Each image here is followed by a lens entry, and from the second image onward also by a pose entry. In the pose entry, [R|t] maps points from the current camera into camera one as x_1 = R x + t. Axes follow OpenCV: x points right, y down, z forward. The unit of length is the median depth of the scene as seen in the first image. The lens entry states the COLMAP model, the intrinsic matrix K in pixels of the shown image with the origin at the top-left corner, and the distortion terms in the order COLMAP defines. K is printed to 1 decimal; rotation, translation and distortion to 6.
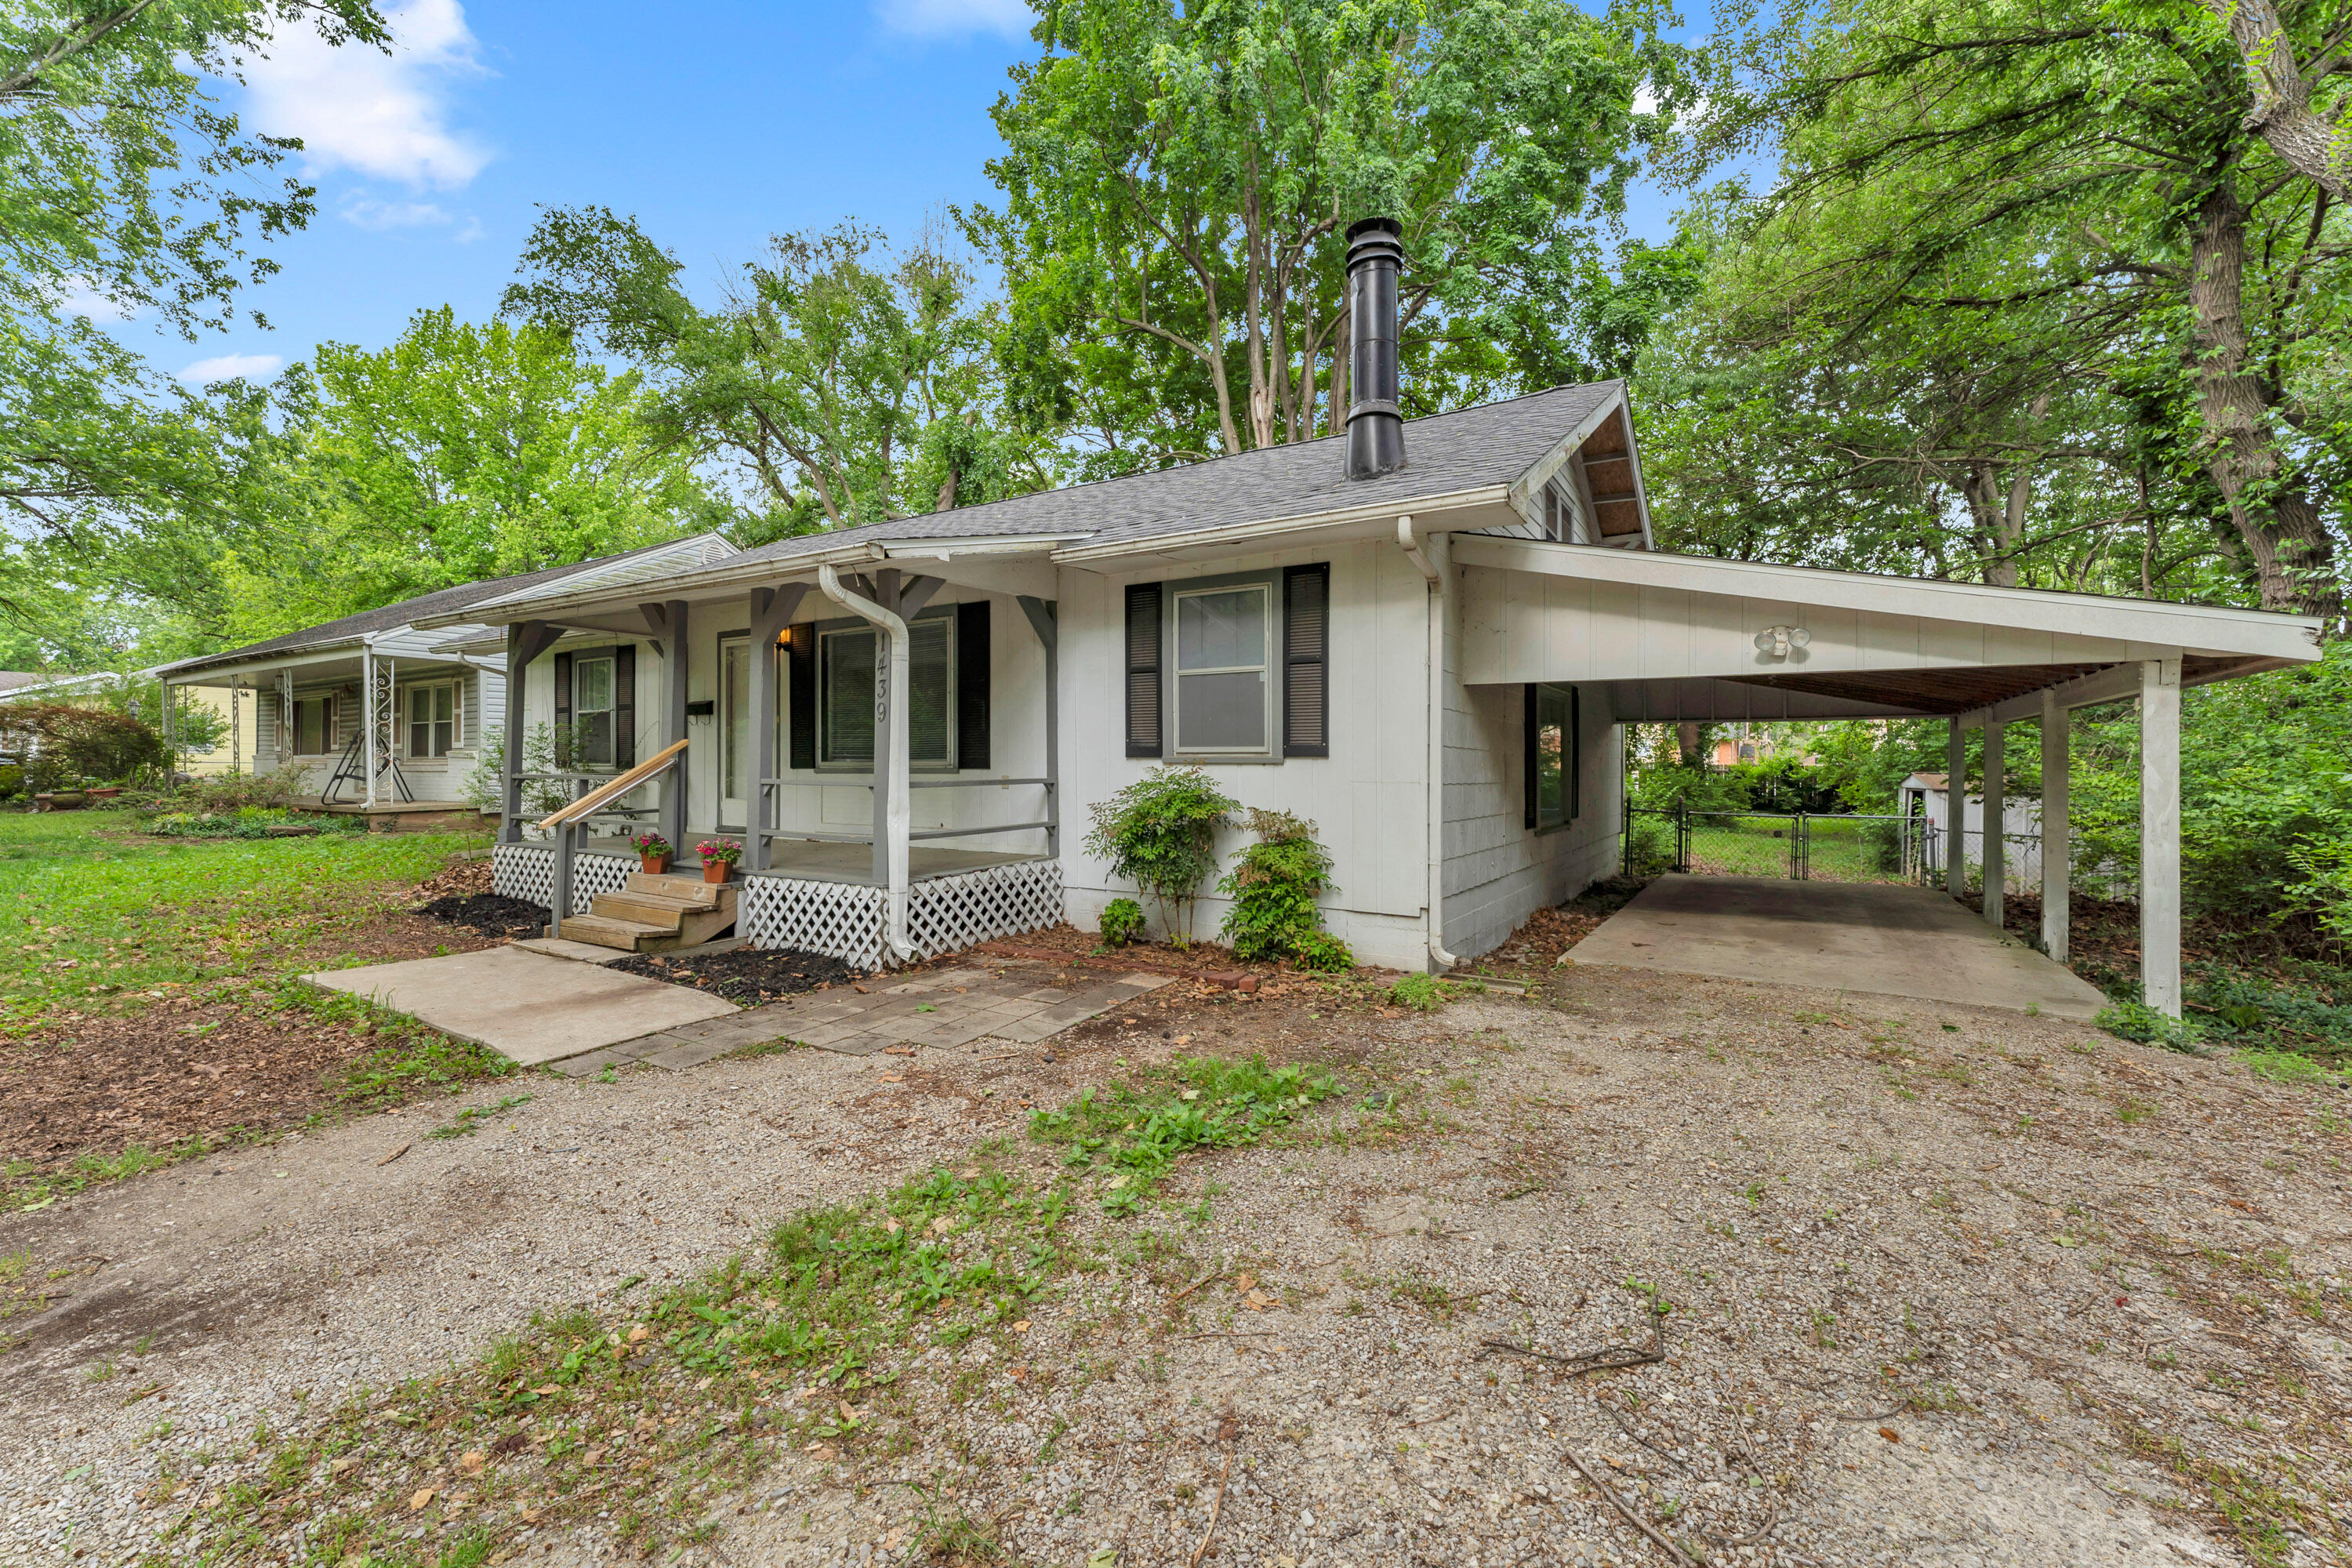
lens RADIAL K [[963.6, 0, 1172.2], [0, 963.6, 752.8], [0, 0, 1]] dist [0.001197, 0.000006]
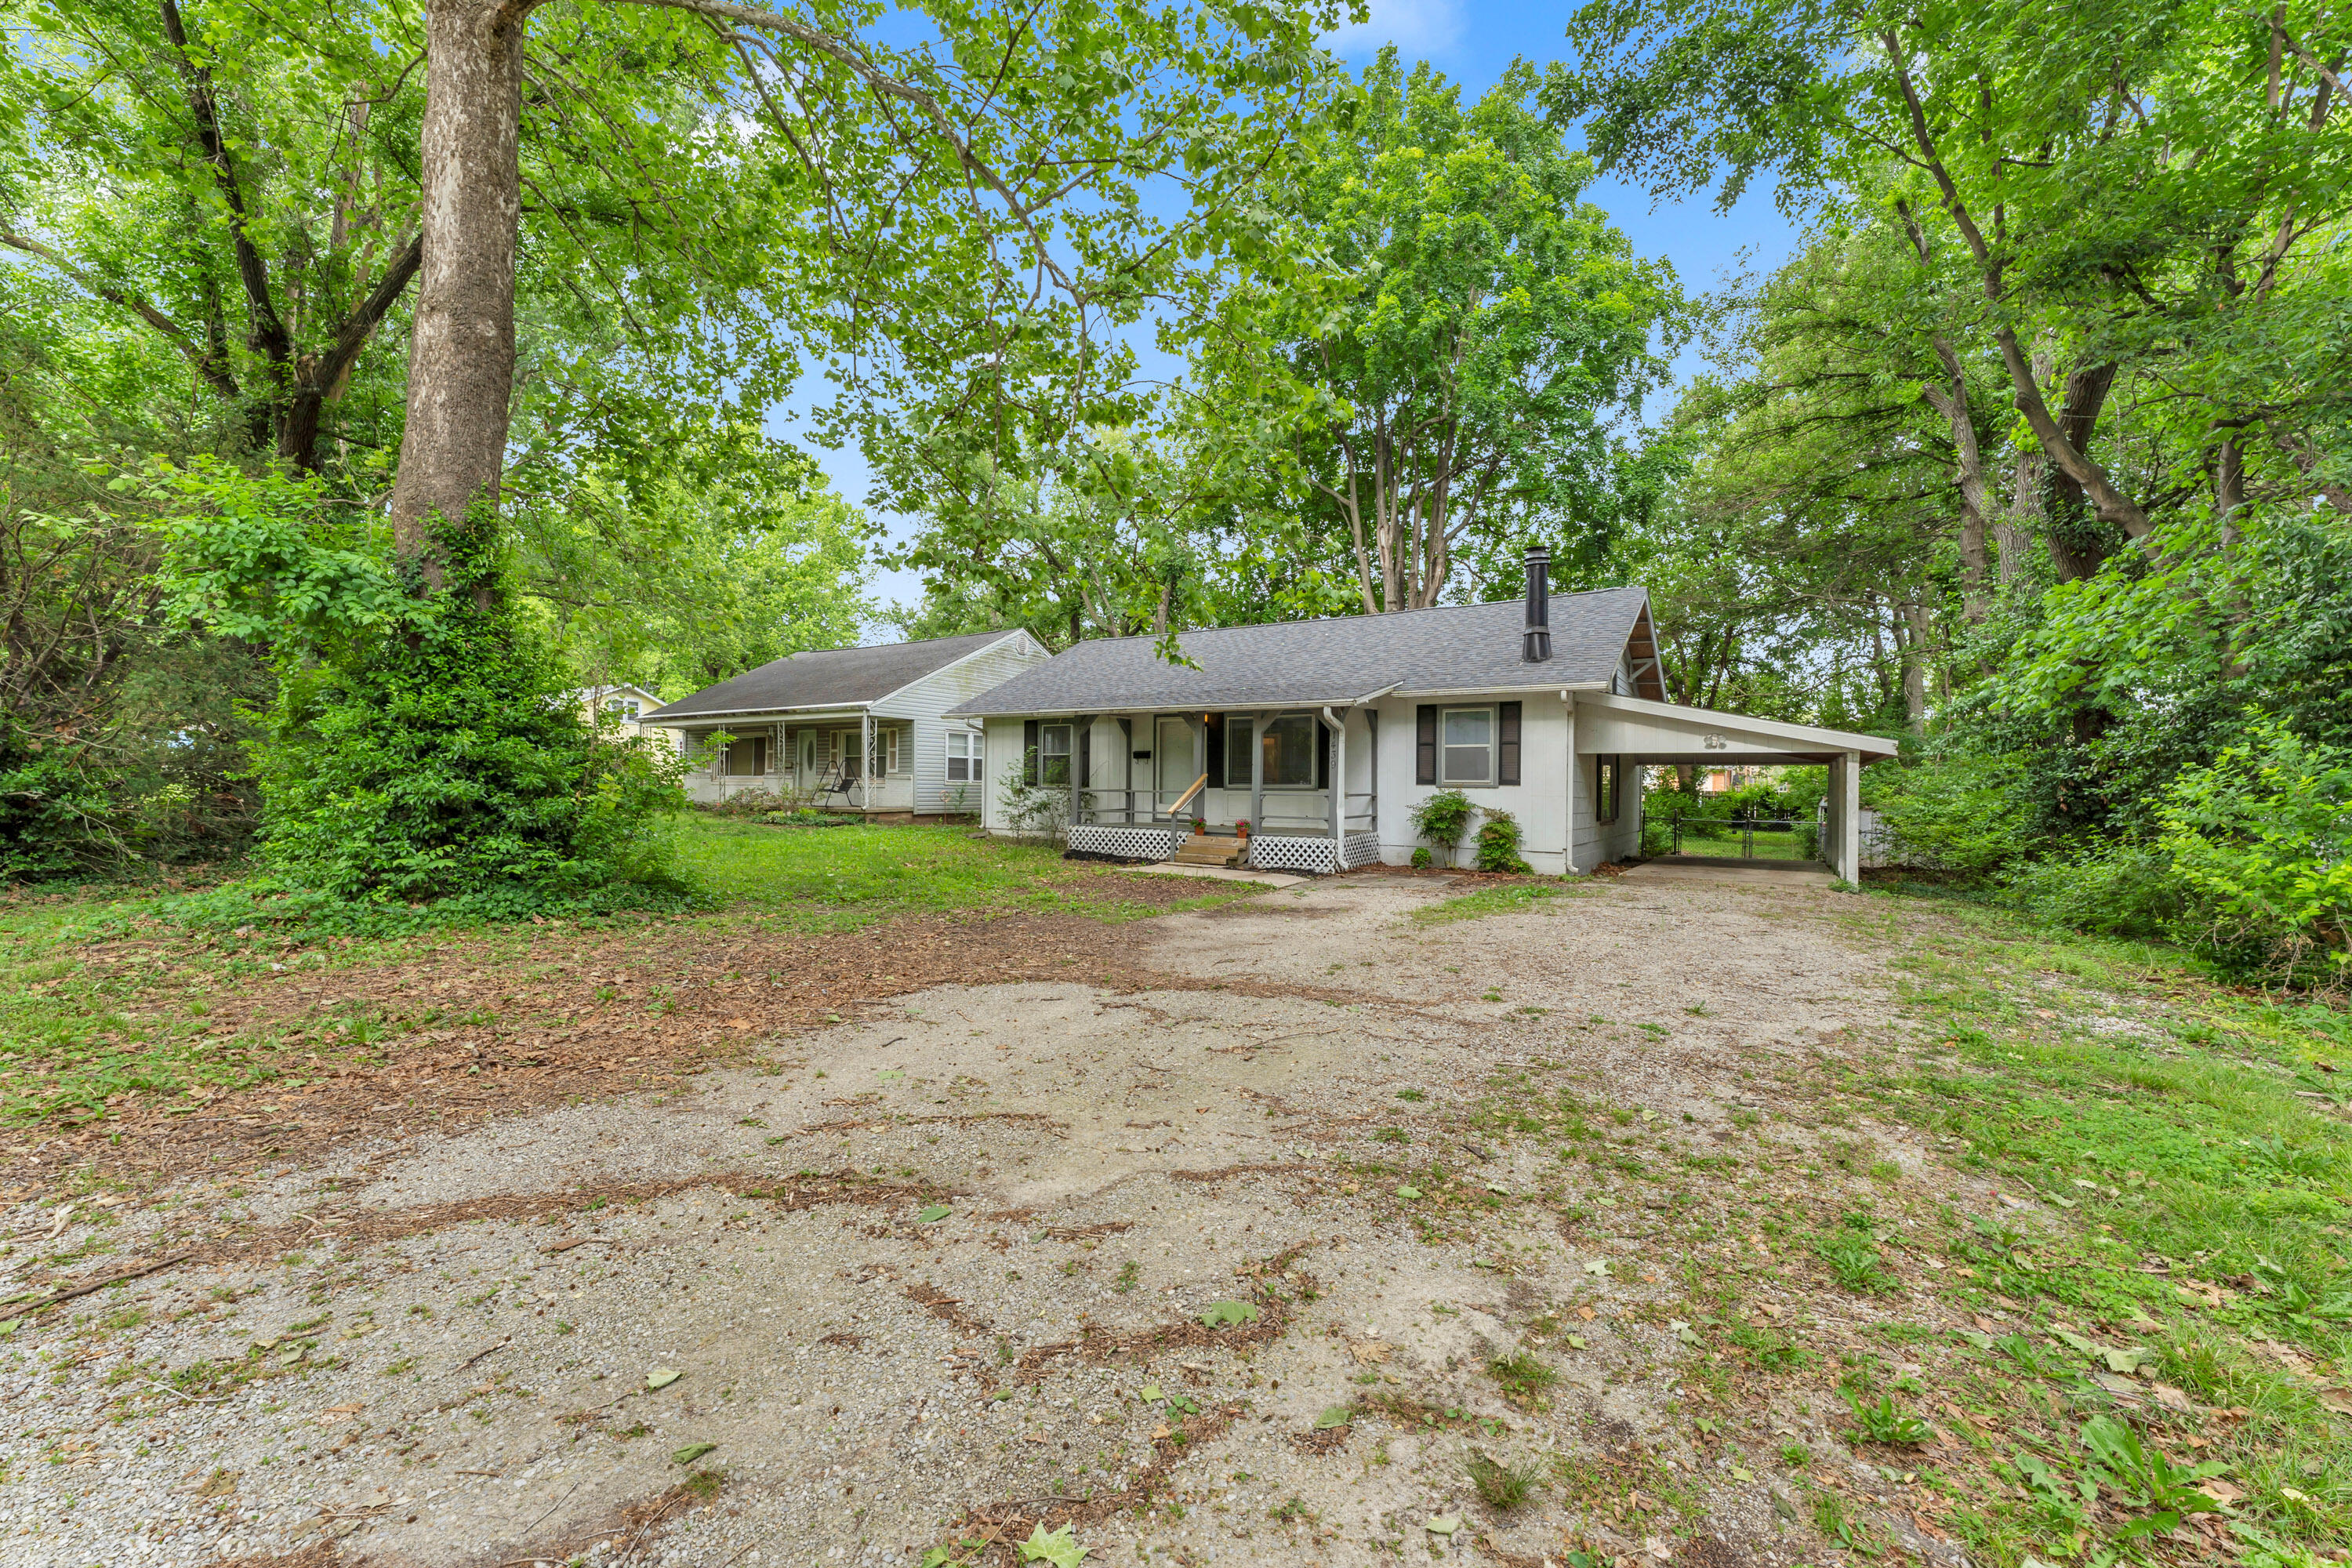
lens RADIAL K [[957.6, 0, 1161.8], [0, 957.6, 785.3], [0, 0, 1]] dist [0.000092, -0.000224]
pose [[0.999901, 0.007363, -0.012009, -0.578984], [-0.007244, 0.999924, 0.009946, -0.009885], [0.012082, -0.009858, 0.999878, -1.131537]]
